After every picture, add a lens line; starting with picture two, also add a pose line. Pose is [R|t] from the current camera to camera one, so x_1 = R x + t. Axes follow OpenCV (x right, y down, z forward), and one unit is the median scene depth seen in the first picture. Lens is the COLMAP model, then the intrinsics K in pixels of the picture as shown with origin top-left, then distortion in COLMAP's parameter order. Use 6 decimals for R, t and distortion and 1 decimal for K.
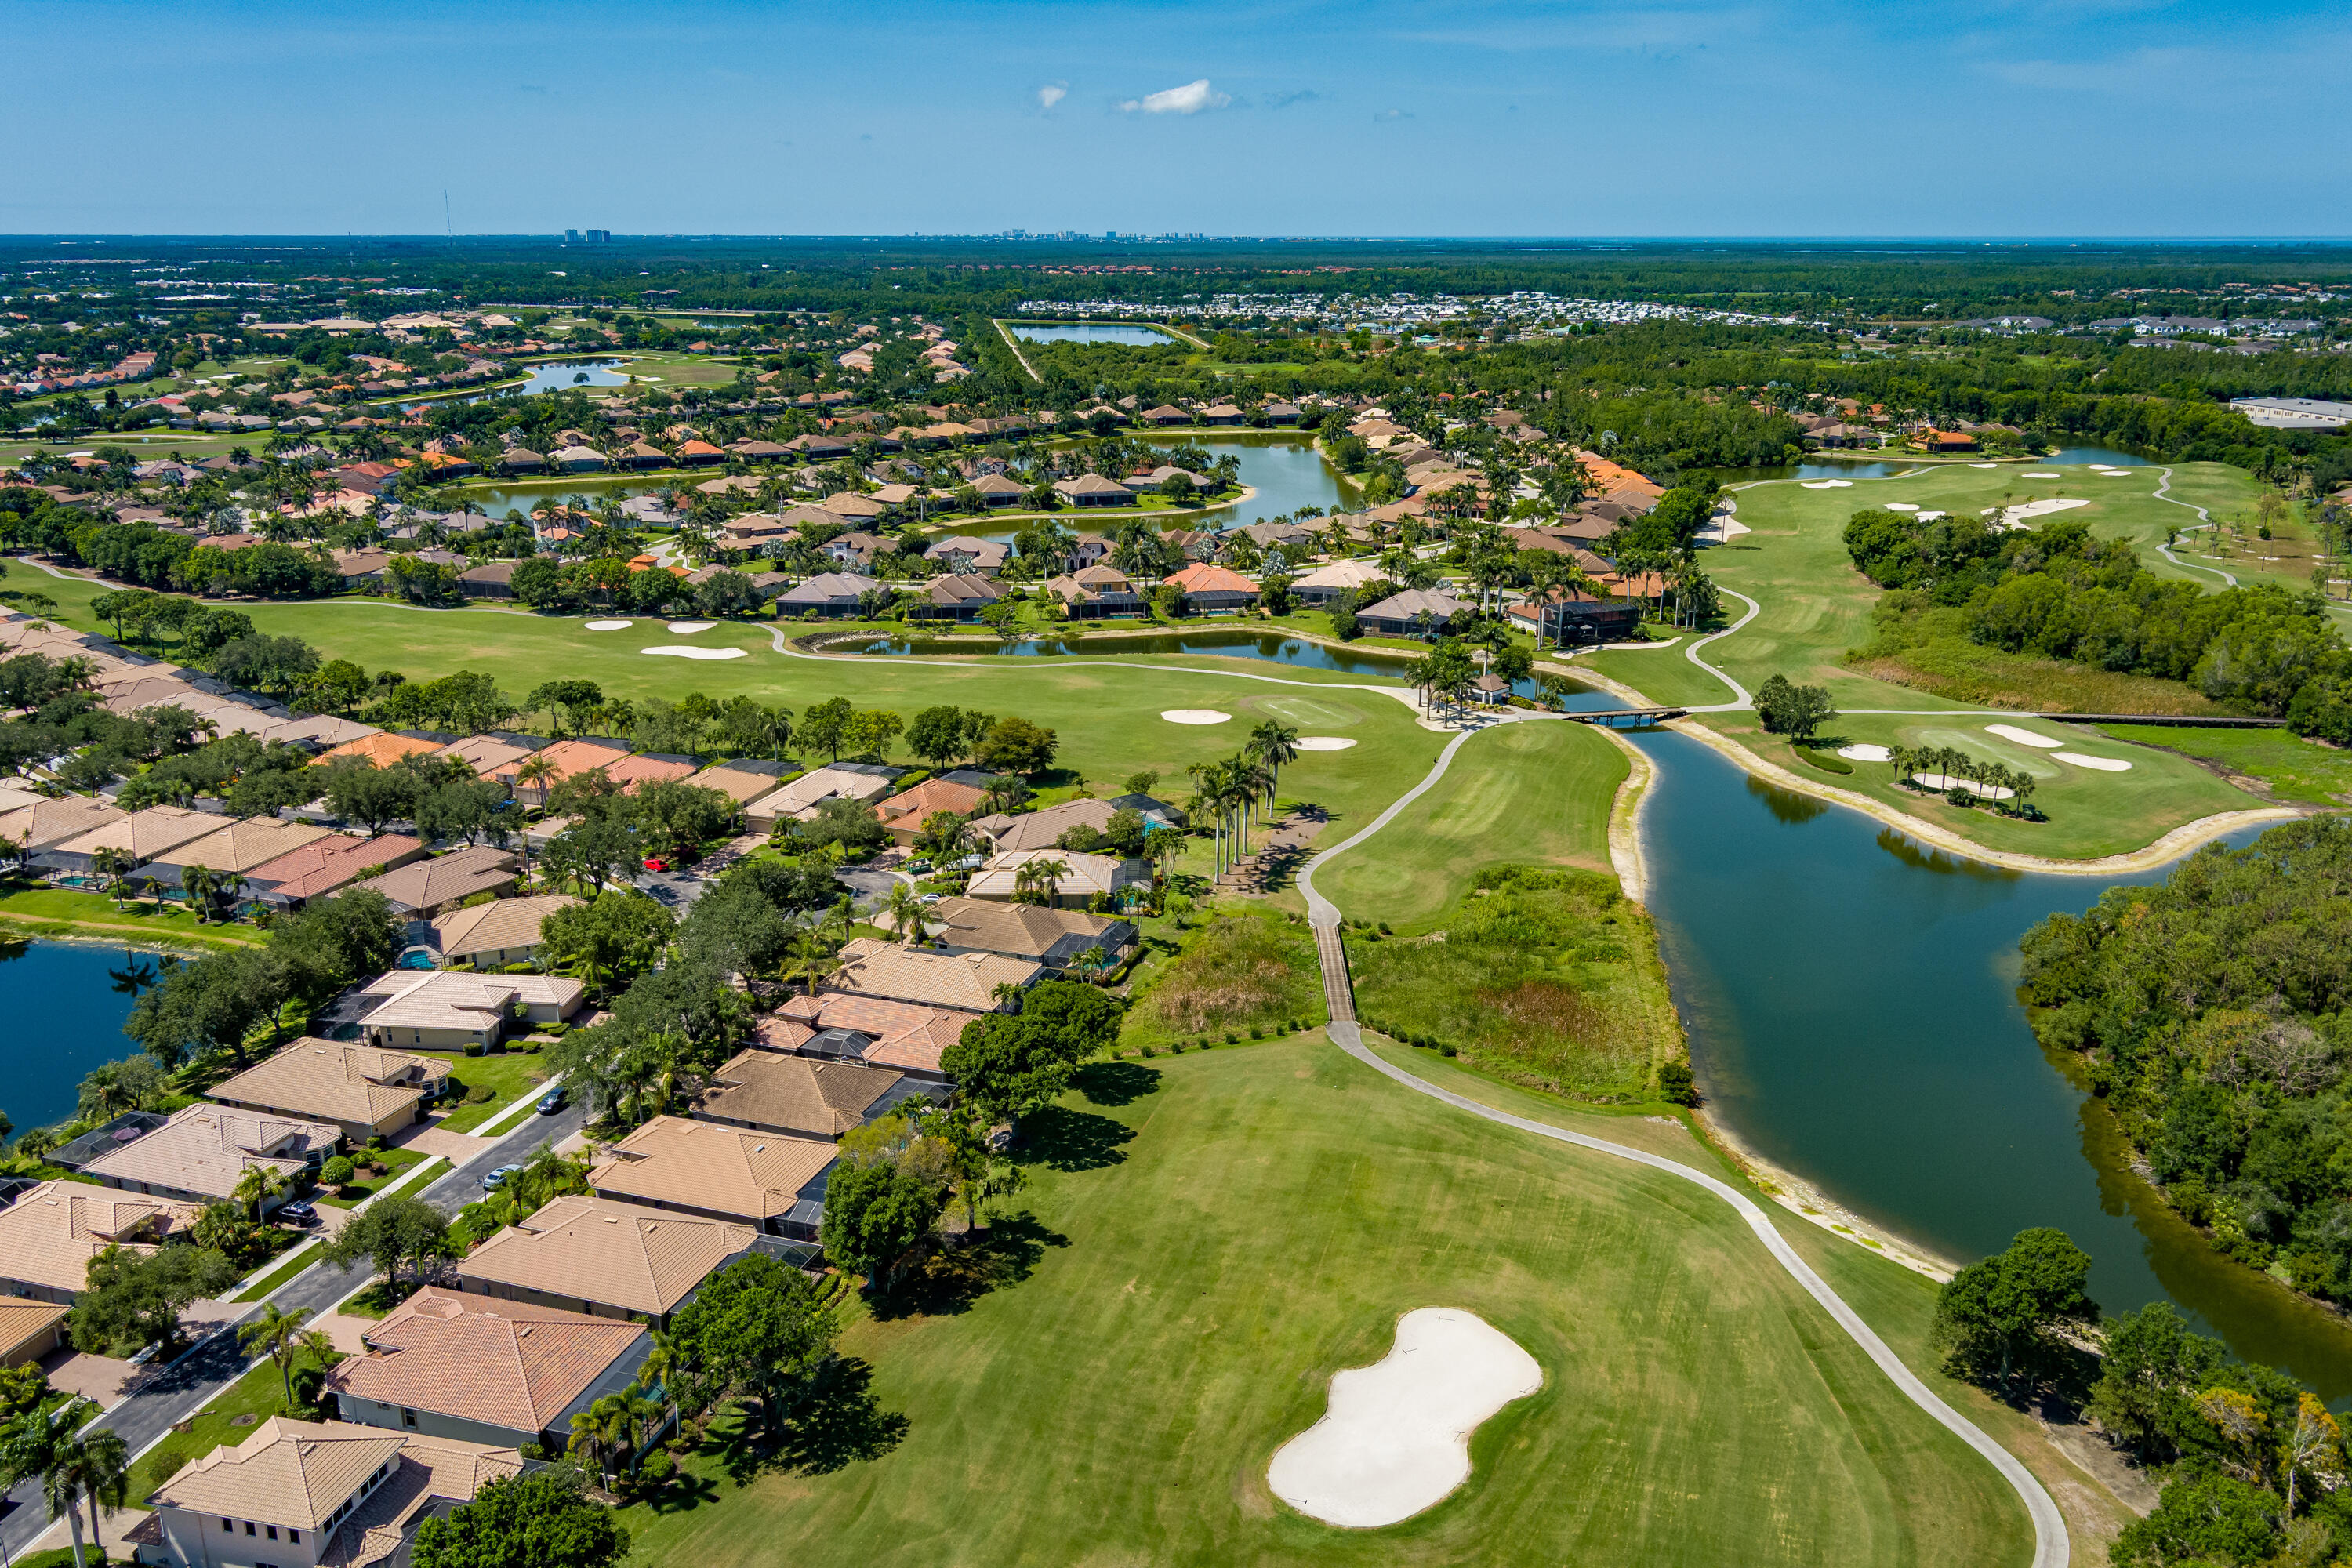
lens RADIAL K [[1889.9, 0, 1170.8], [0, 1889.9, 786.4], [0, 0, 1]] dist [0.038213, -0.043751]
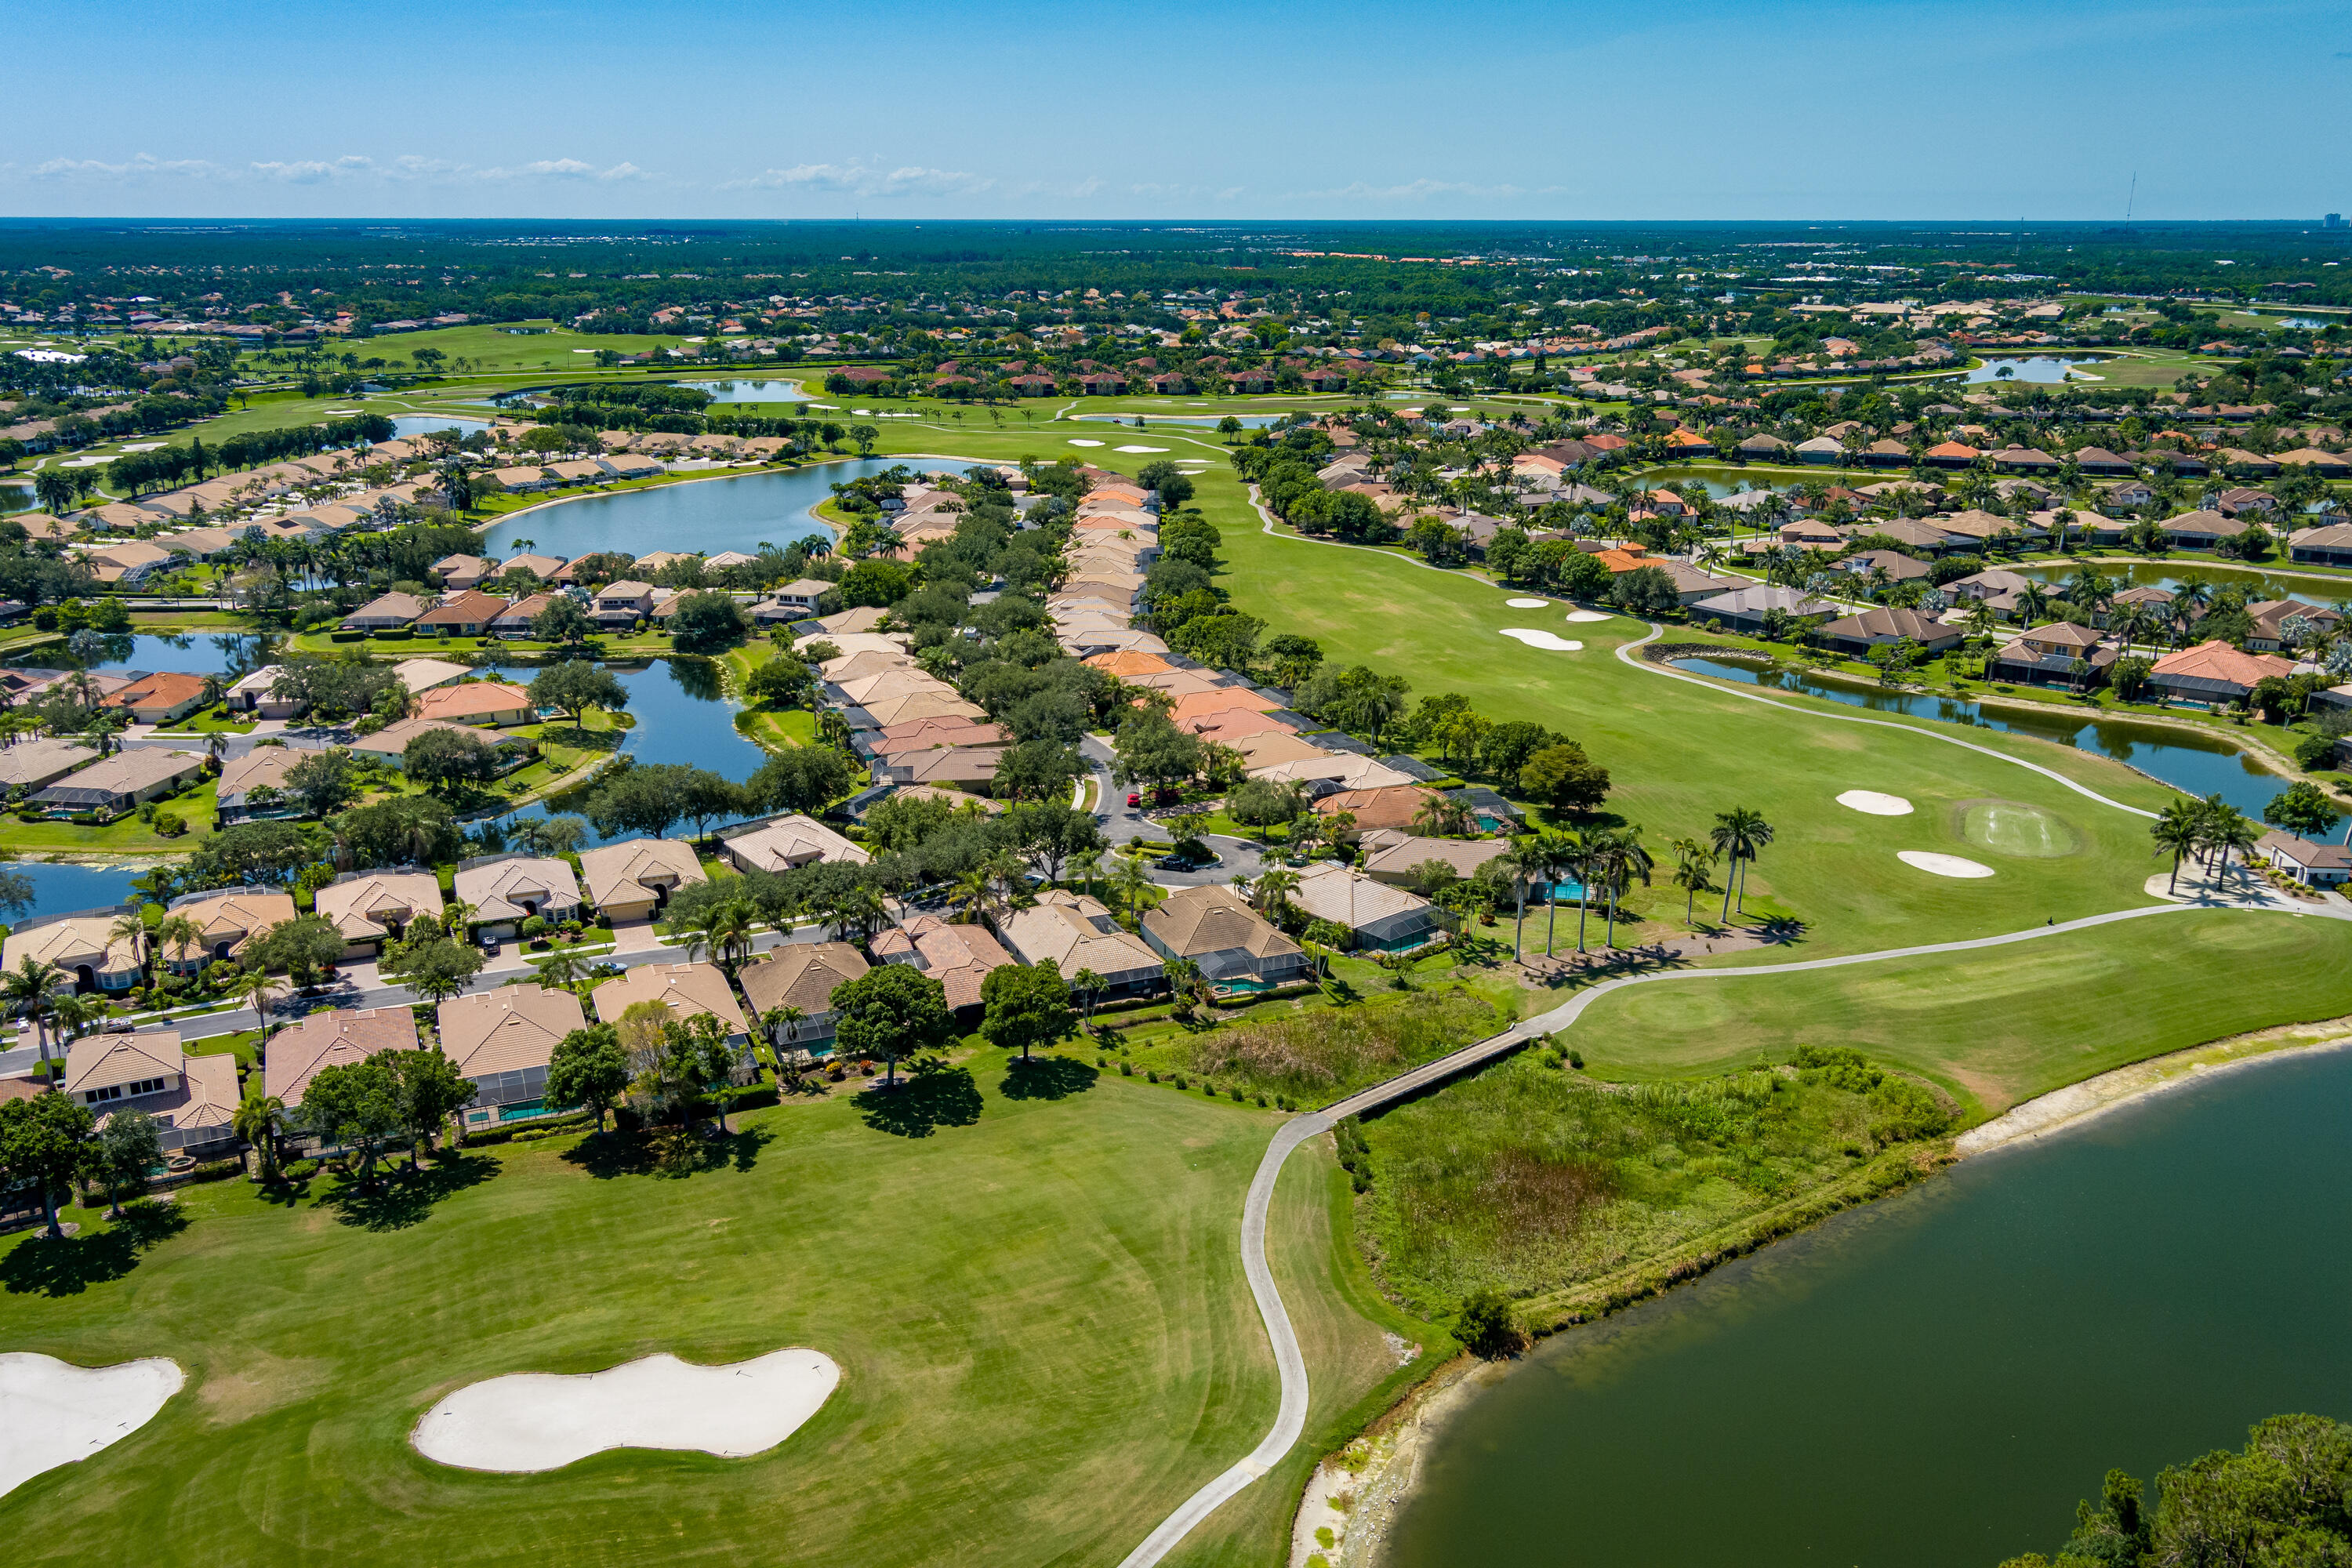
lens RADIAL K [[1889.9, 0, 1170.8], [0, 1889.9, 786.4], [0, 0, 1]] dist [0.038213, -0.043751]
pose [[0.661893, 0.219541, -0.716728, 0.725498], [-0.214378, 0.971654, 0.099650, -0.110004], [0.718289, 0.087693, 0.690196, 0.374389]]
